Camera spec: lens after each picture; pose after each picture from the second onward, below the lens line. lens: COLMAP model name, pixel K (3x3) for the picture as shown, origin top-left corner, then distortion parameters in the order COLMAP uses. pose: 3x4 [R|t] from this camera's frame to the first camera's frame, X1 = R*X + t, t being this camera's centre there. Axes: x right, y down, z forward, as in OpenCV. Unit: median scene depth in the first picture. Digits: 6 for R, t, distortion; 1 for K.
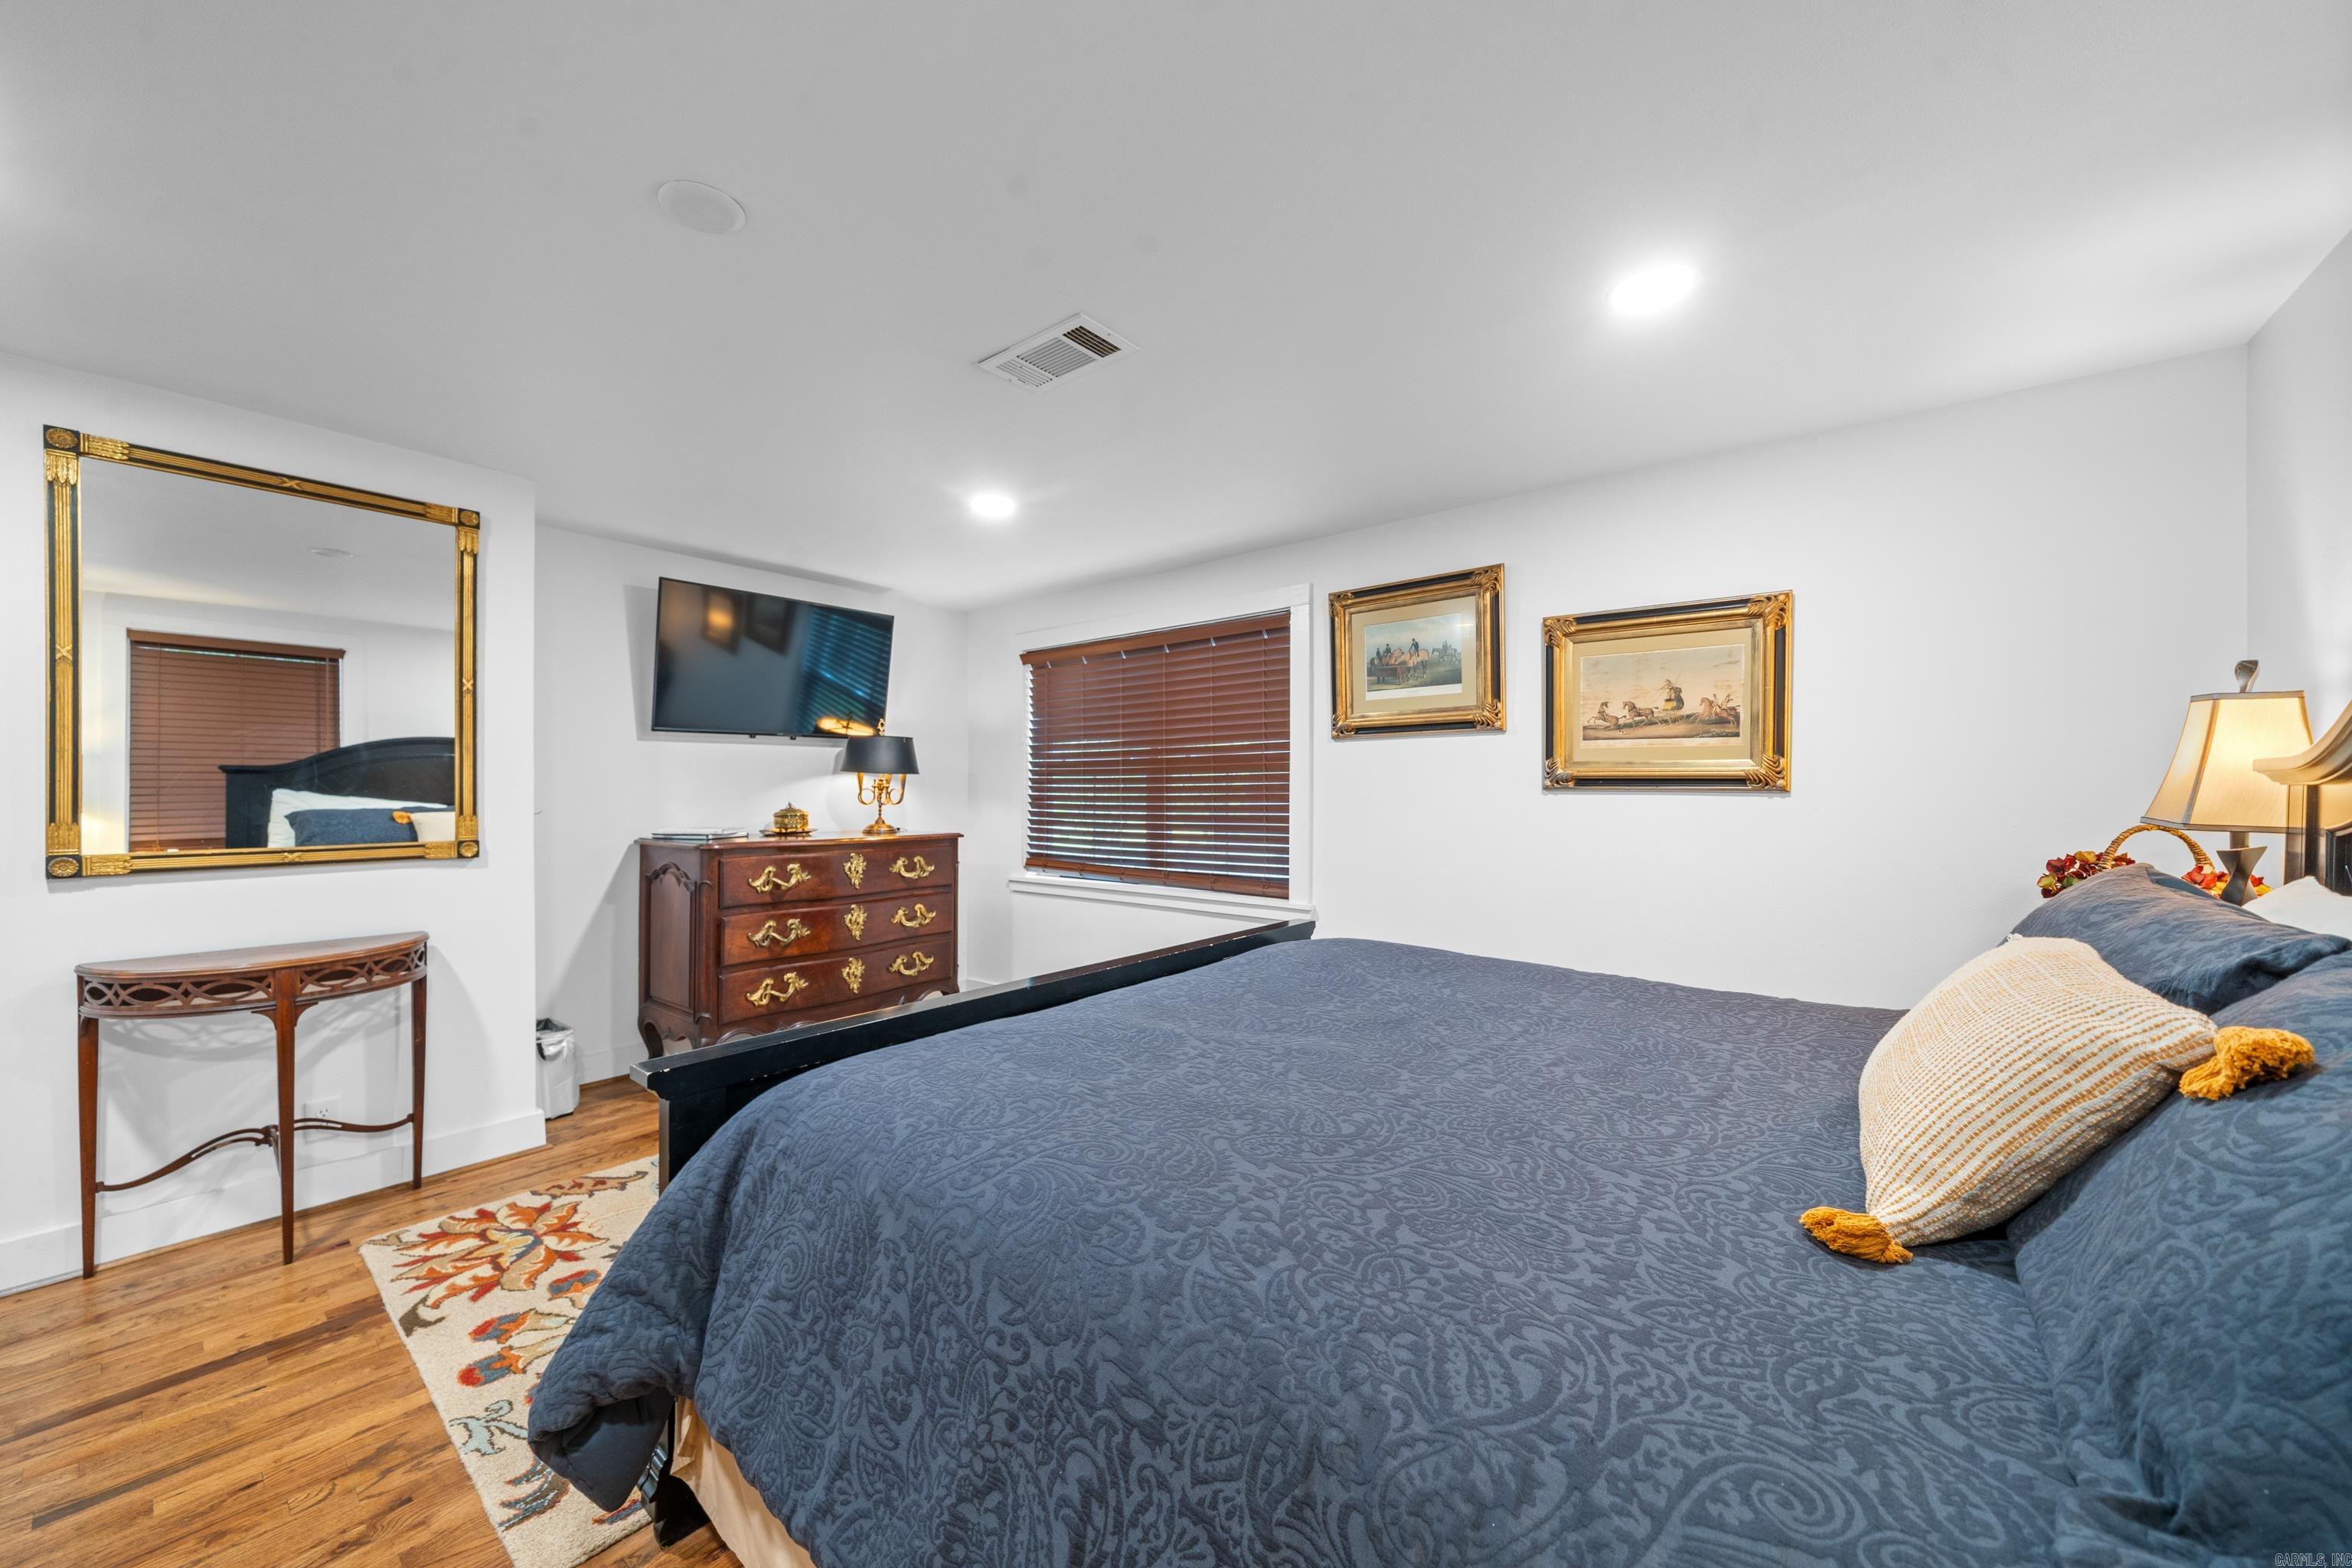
lens RADIAL K [[864.8, 0, 1176.0], [0, 864.8, 784.0], [0, 0, 1]] dist [-0.000970, -0.000067]
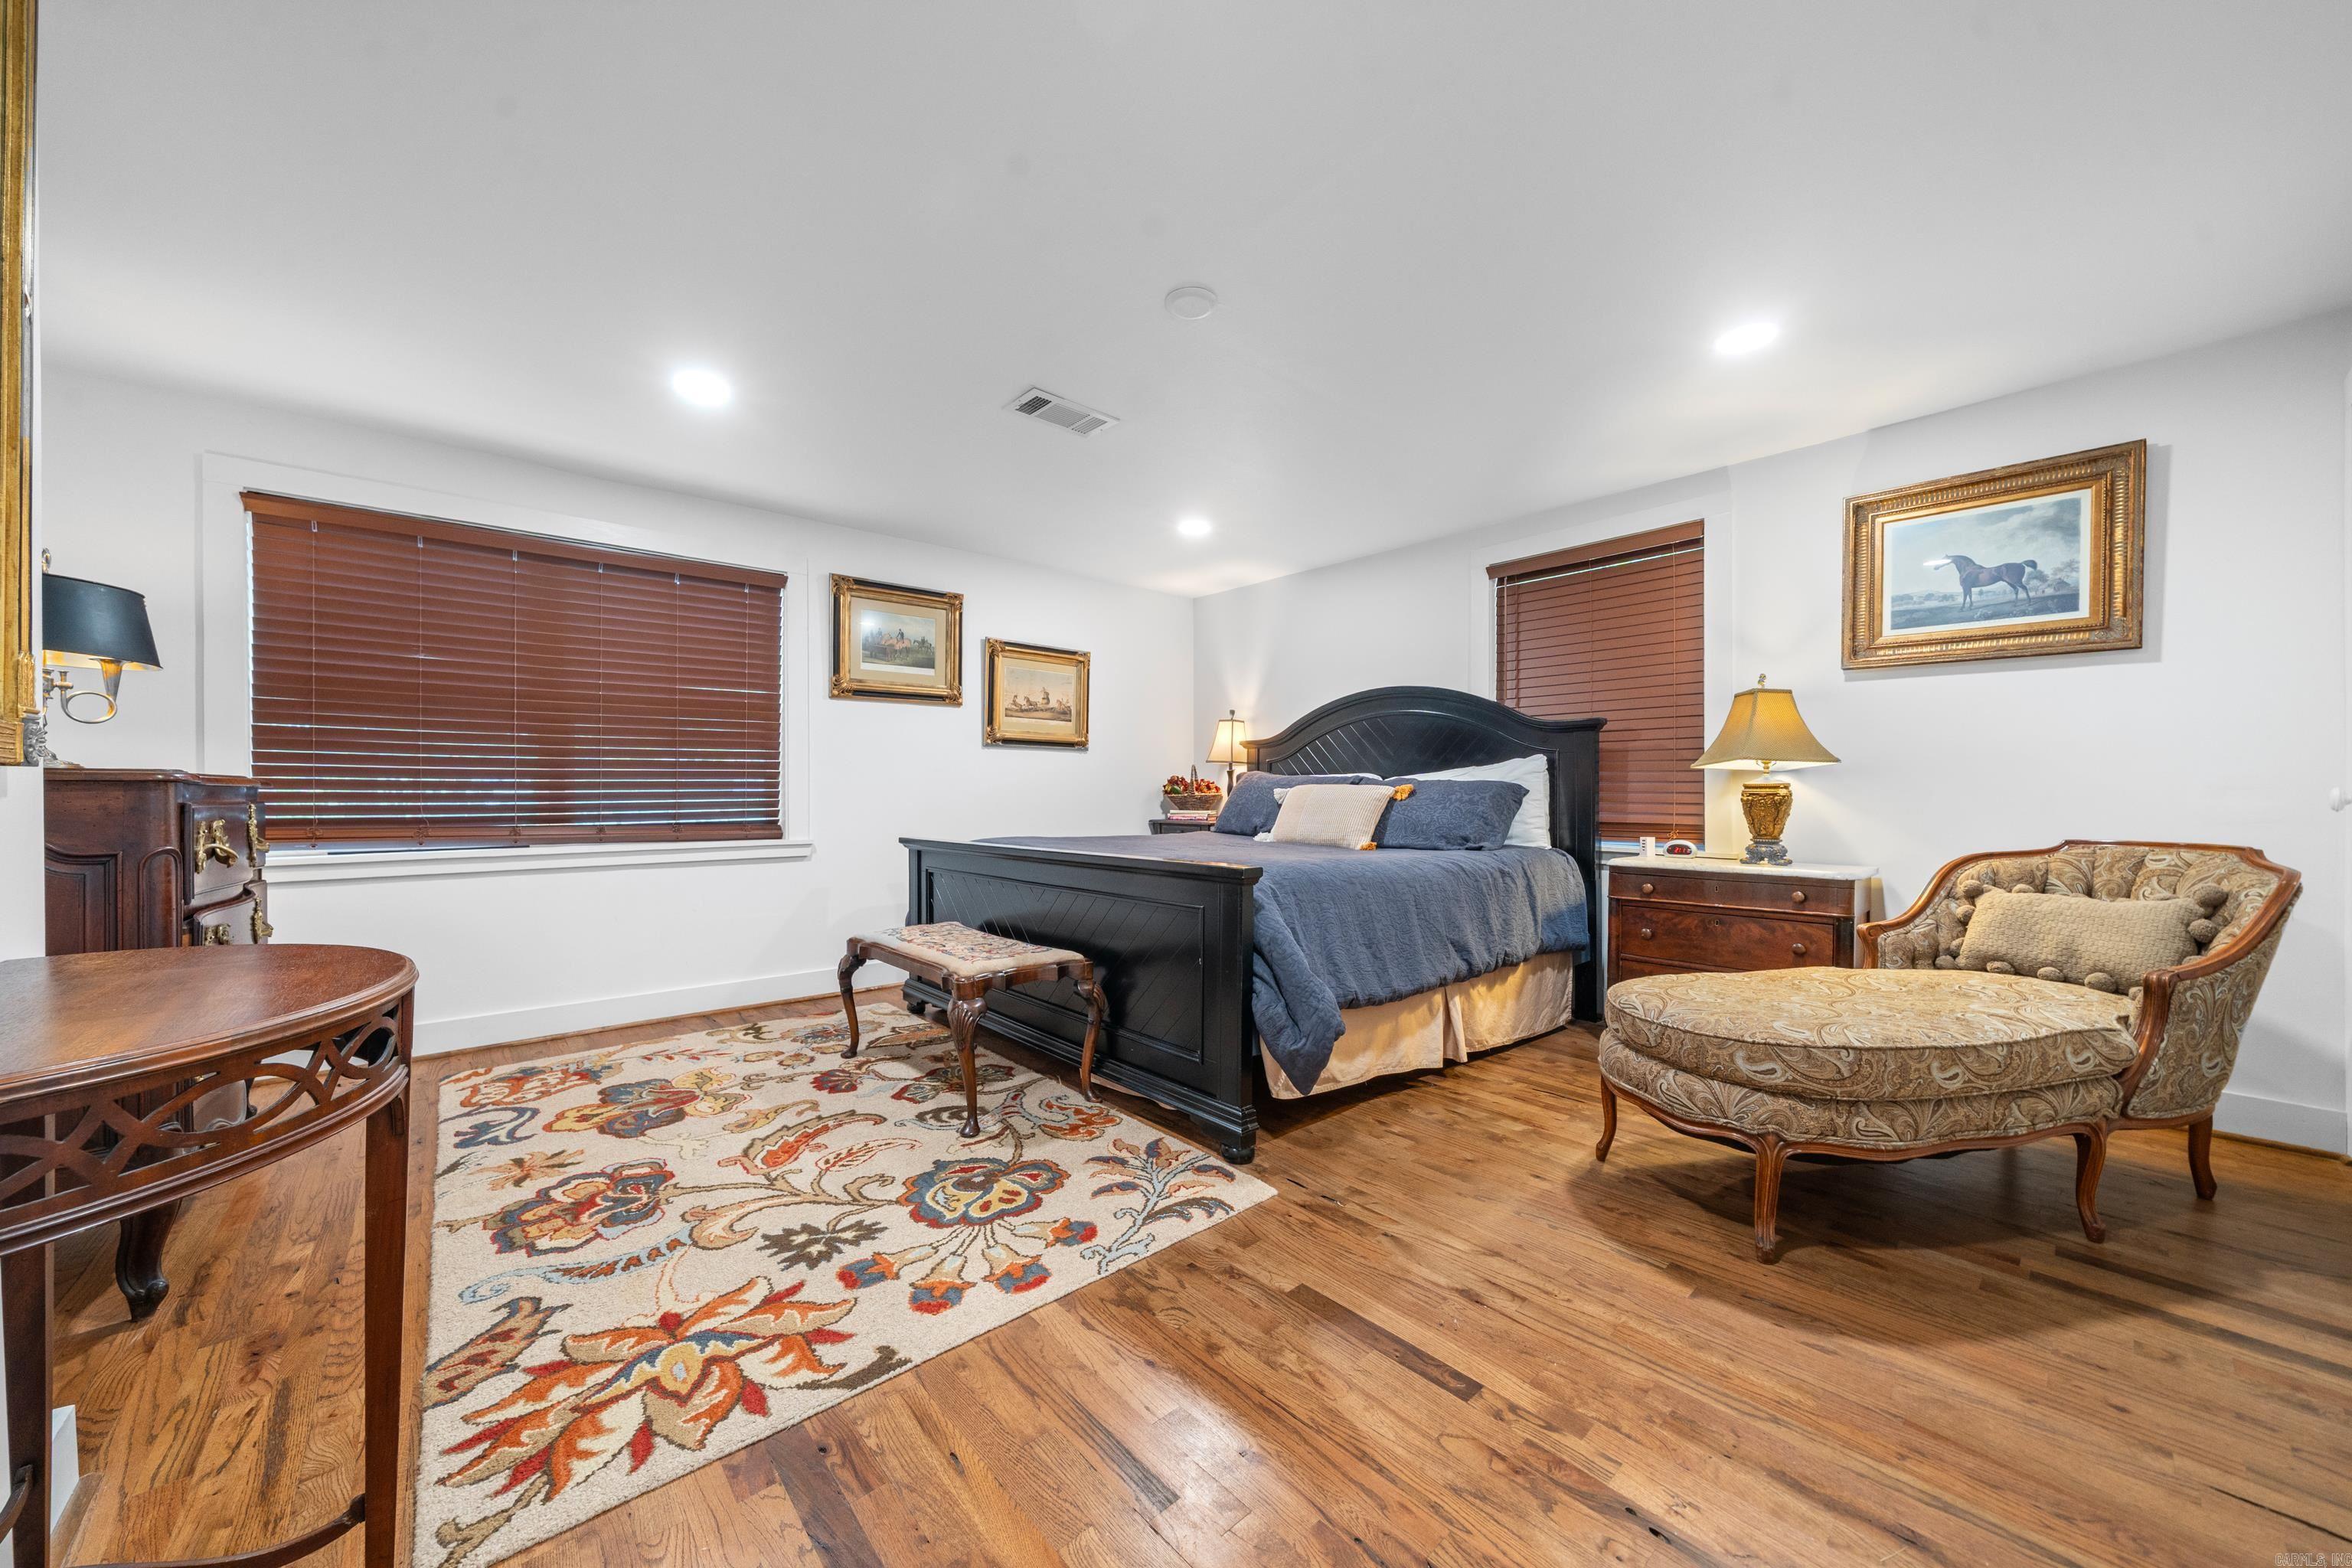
lens RADIAL K [[823.7, 0, 1164.6], [0, 823.7, 795.9], [0, 0, 1]] dist [-0.002634, -0.000149]
pose [[0.164957, -0.005169, 0.986287, -1.227435], [-0.005700, 0.999965, 0.006194, 0.106642], [-0.986284, -0.006644, 0.164922, 0.520078]]
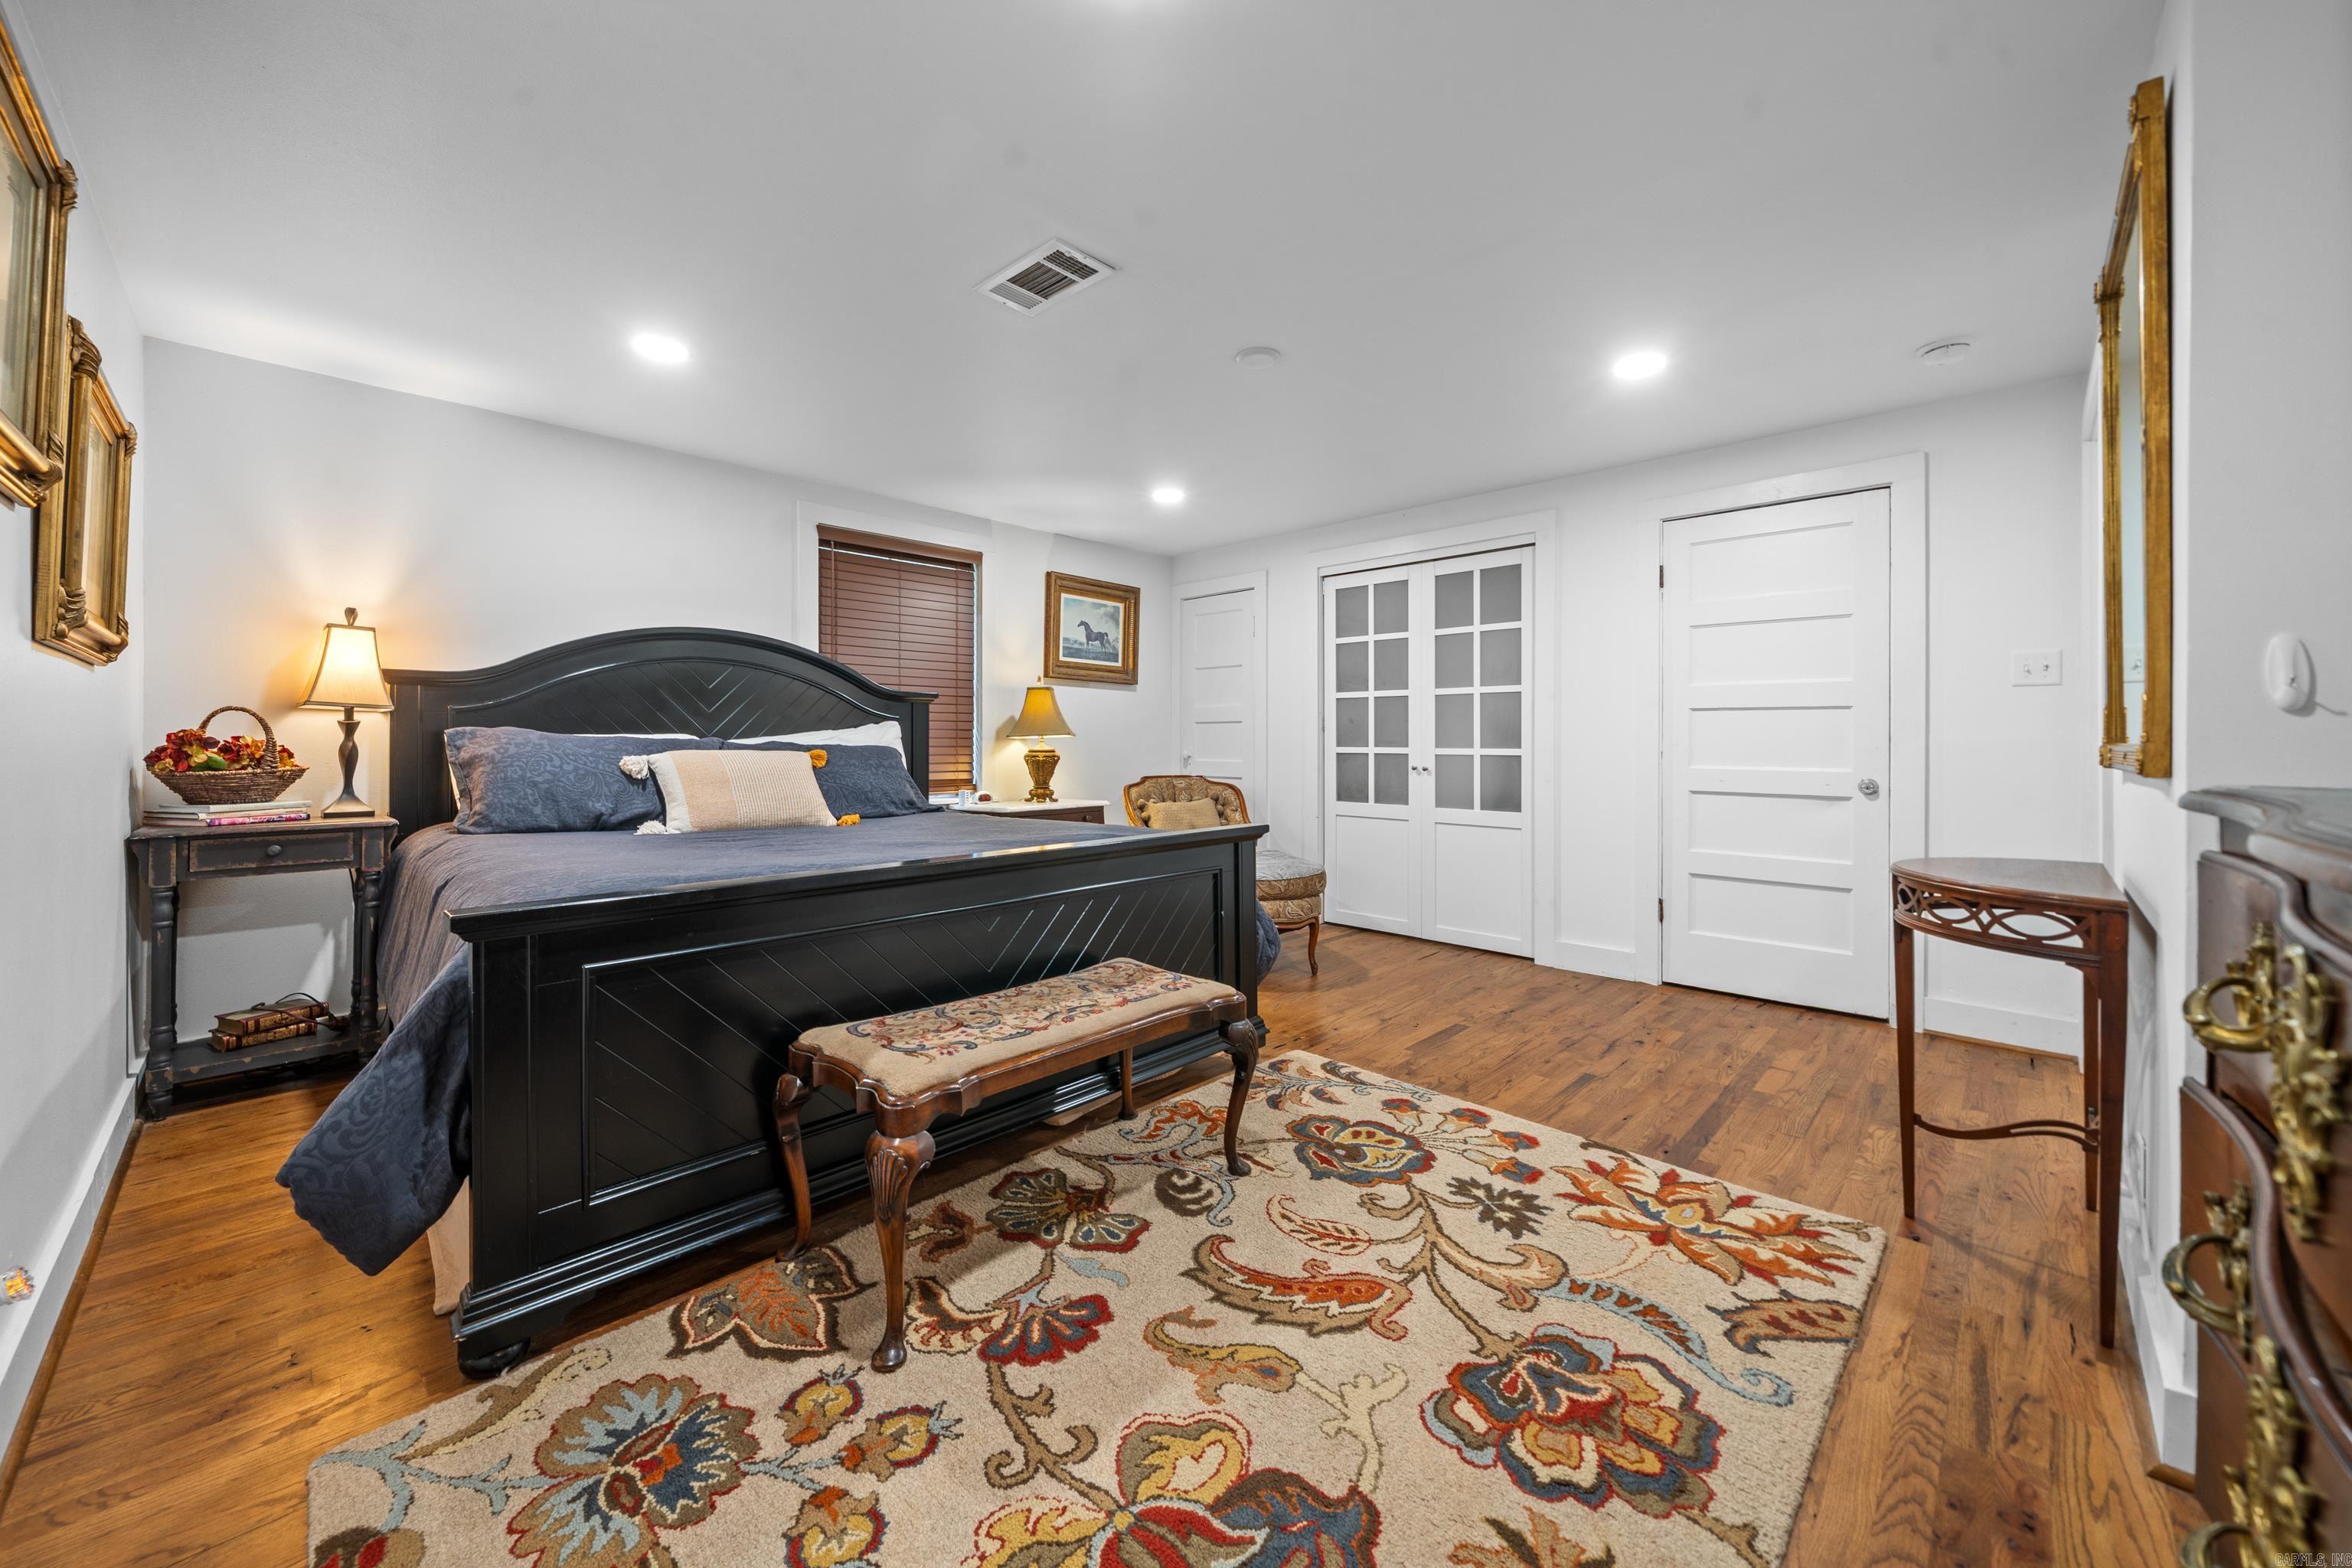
lens RADIAL K [[872.7, 0, 1164.2], [0, 872.7, 746.7], [0, 0, 1]] dist [-0.002467, -0.000073]
pose [[-0.995081, -0.004196, 0.098979, -0.340052], [-0.003986, 0.999989, 0.002317, 0.080561], [-0.098988, 0.001911, -0.995087, 1.762429]]
